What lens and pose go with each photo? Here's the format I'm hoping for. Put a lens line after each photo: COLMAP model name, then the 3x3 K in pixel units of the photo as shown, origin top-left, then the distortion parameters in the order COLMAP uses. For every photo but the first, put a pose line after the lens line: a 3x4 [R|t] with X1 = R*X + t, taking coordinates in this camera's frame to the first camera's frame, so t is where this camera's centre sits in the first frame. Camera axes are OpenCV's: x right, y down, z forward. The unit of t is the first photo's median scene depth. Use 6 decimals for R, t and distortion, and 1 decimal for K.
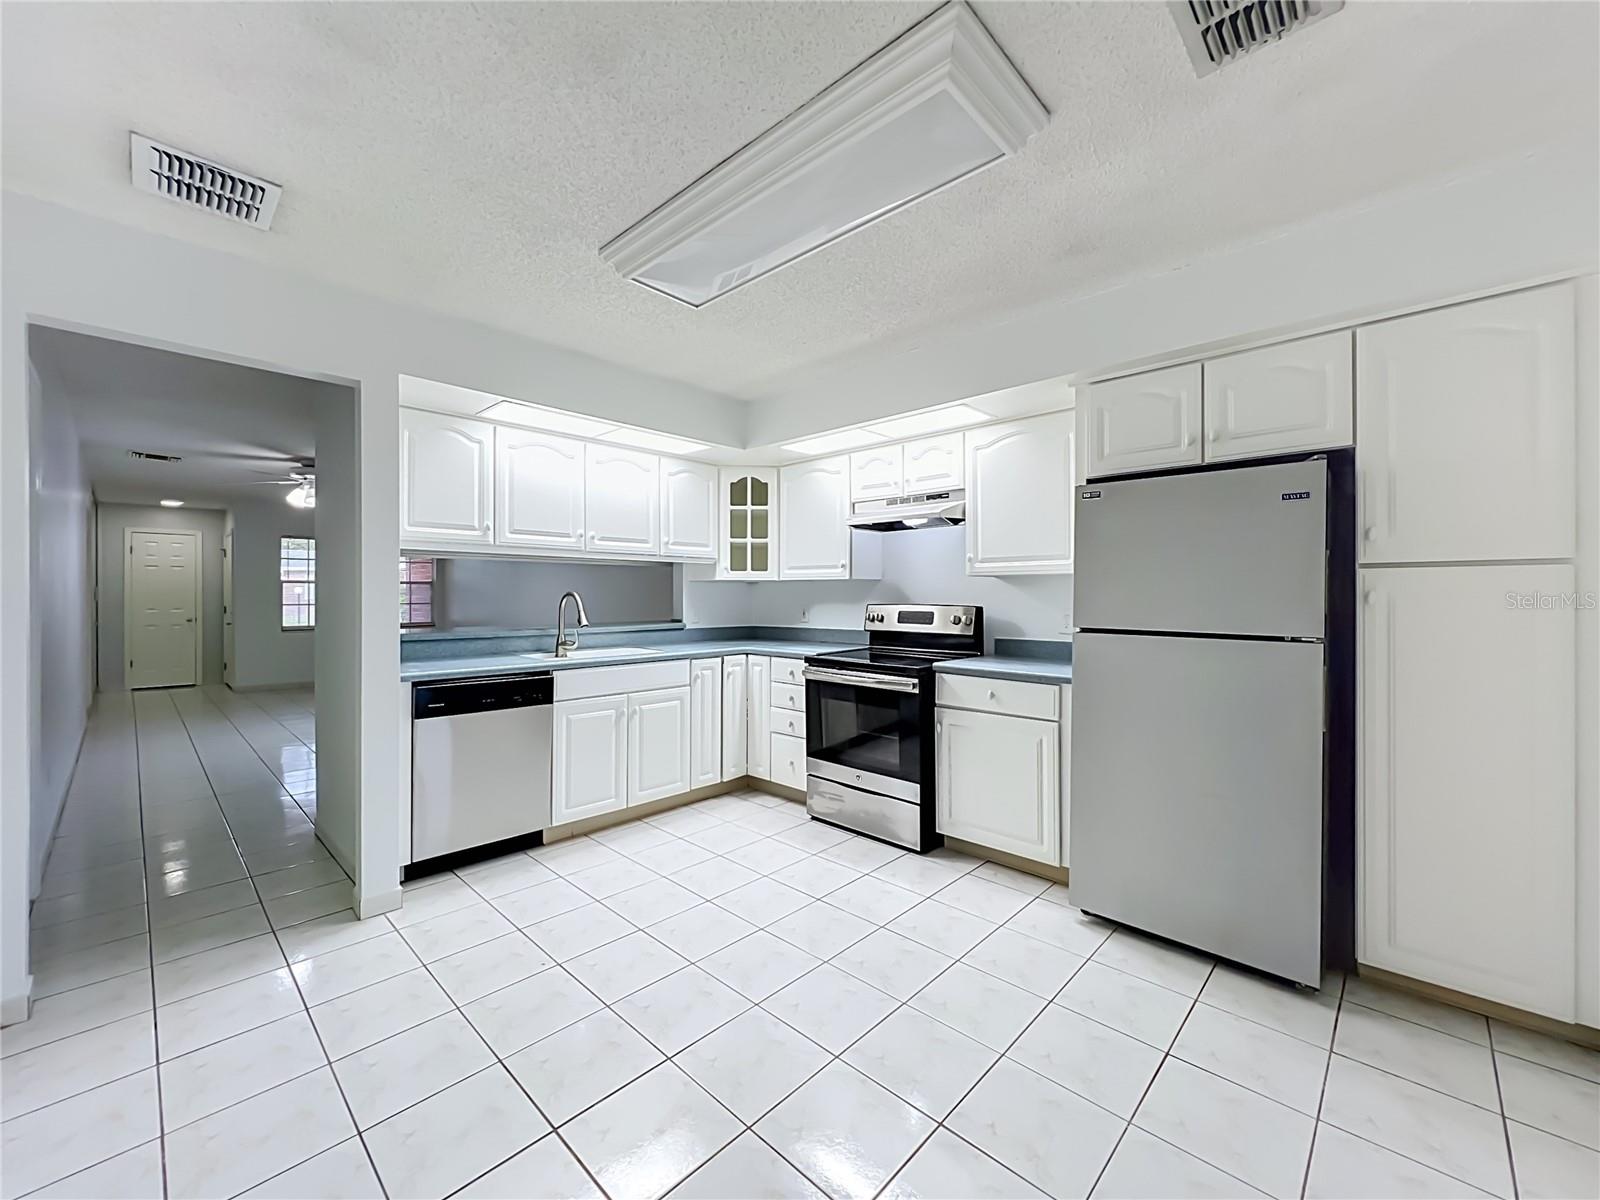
lens RADIAL K [[640.3, 0, 796.1], [0, 640.3, 597.9], [0, 0, 1]] dist [0.000713, -0.000383]
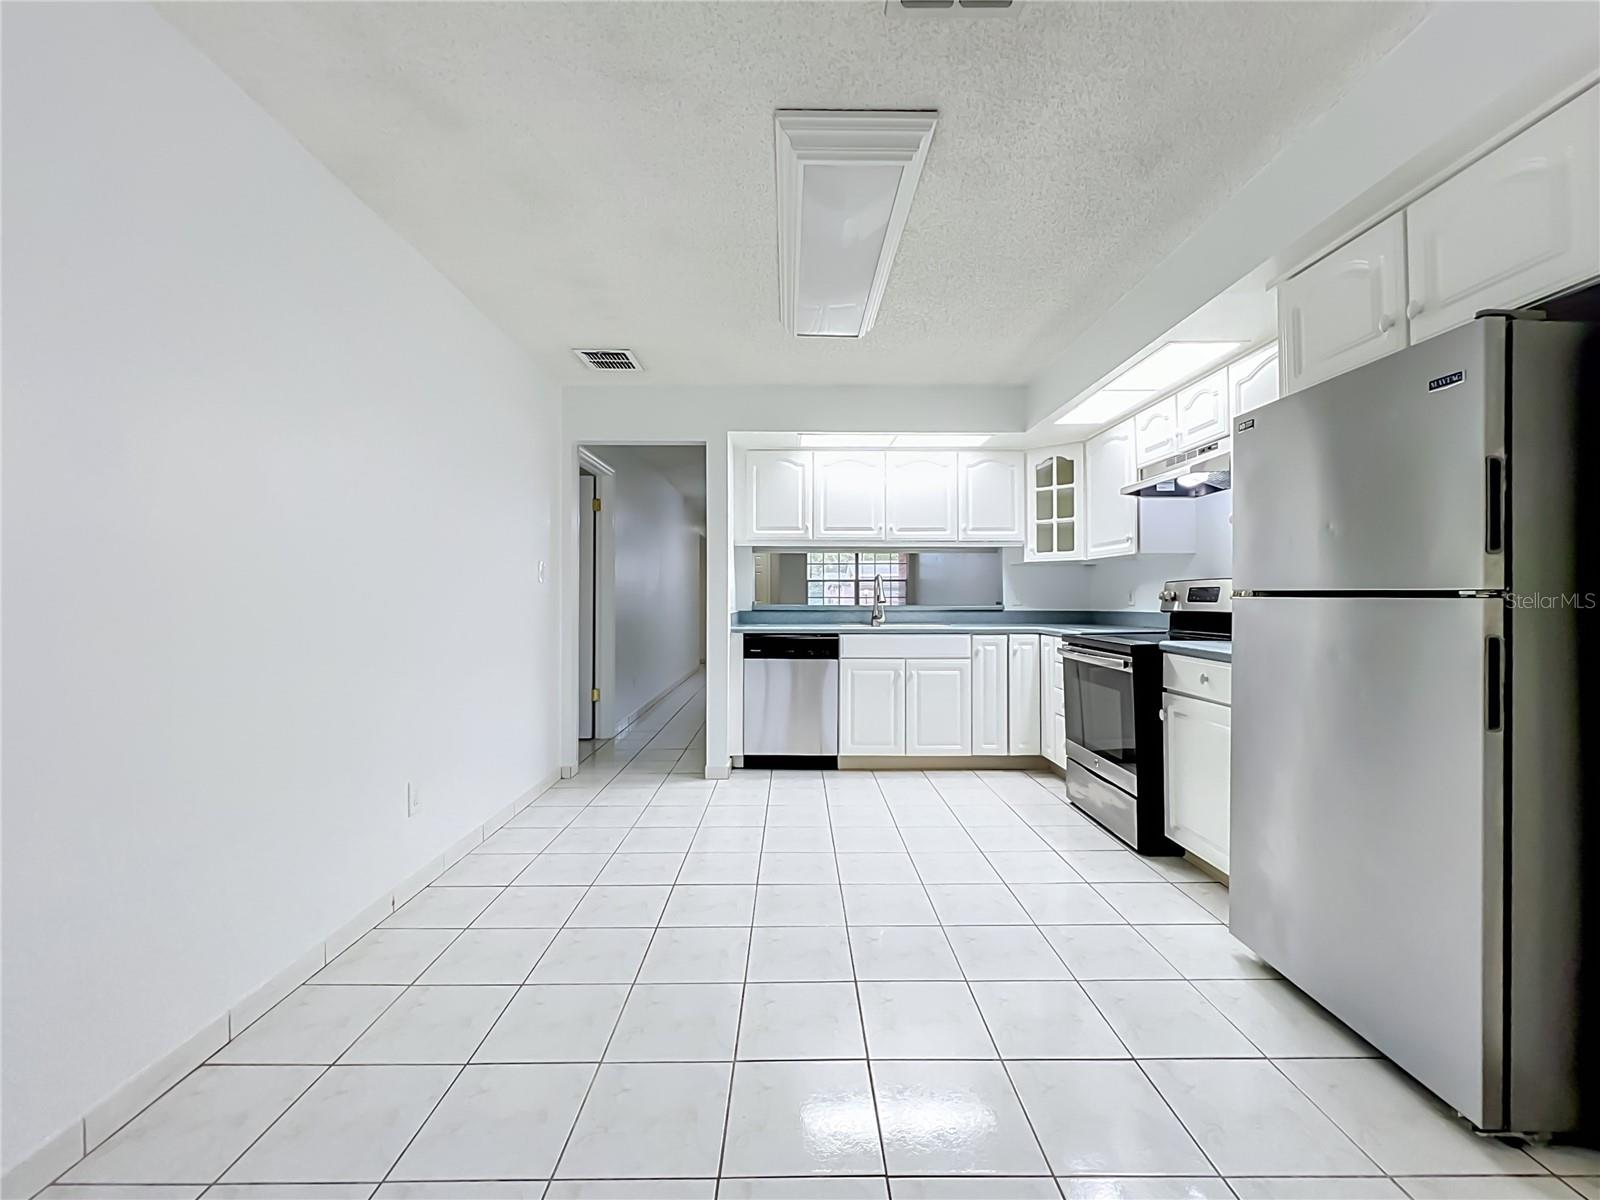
lens RADIAL K [[640.3, 0, 786.4], [0, 640.3, 594.3], [0, 0, 1]] dist [0.000713, -0.000383]
pose [[0.698174, -0.003768, -0.715918, 0.415346], [-0.001962, 0.999972, -0.007176, 0.038200], [0.715926, 0.006414, 0.698147, 0.018334]]
